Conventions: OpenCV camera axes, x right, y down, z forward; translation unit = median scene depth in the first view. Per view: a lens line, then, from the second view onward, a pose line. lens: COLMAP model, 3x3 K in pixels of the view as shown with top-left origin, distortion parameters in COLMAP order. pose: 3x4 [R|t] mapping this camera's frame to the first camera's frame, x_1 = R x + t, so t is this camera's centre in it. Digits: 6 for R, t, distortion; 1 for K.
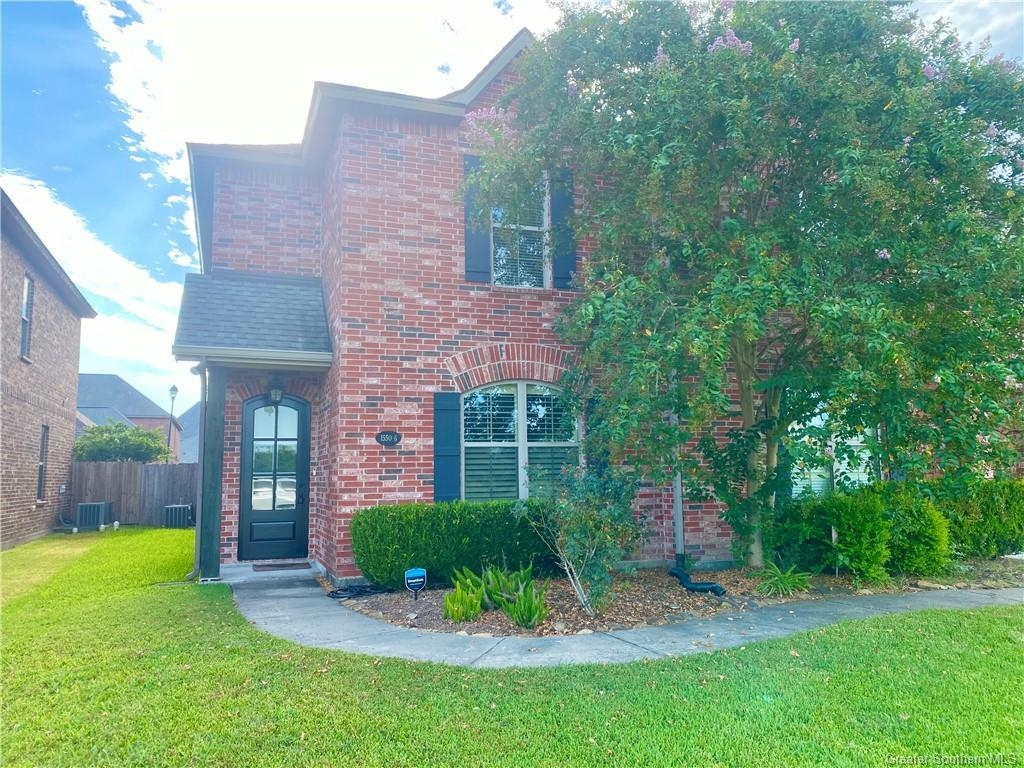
lens RADIAL K [[805.9, 0, 518.7], [0, 805.9, 381.6], [0, 0, 1]] dist [0.041003, -0.014887]
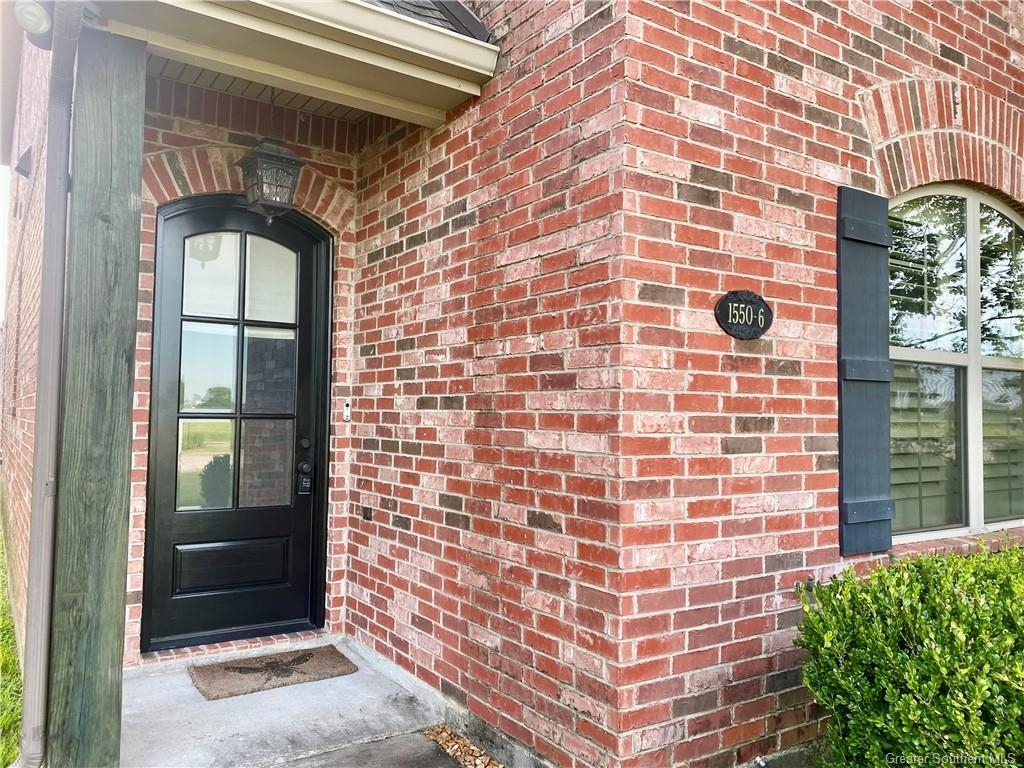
lens RADIAL K [[805.9, 0, 506.0], [0, 805.9, 386.5], [0, 0, 1]] dist [0.041003, -0.014887]
pose [[0.974799, 0.038826, 0.219682, -0.311369], [-0.056484, 0.995607, 0.074678, 0.078612], [-0.215817, -0.085205, 0.972709, 0.717566]]
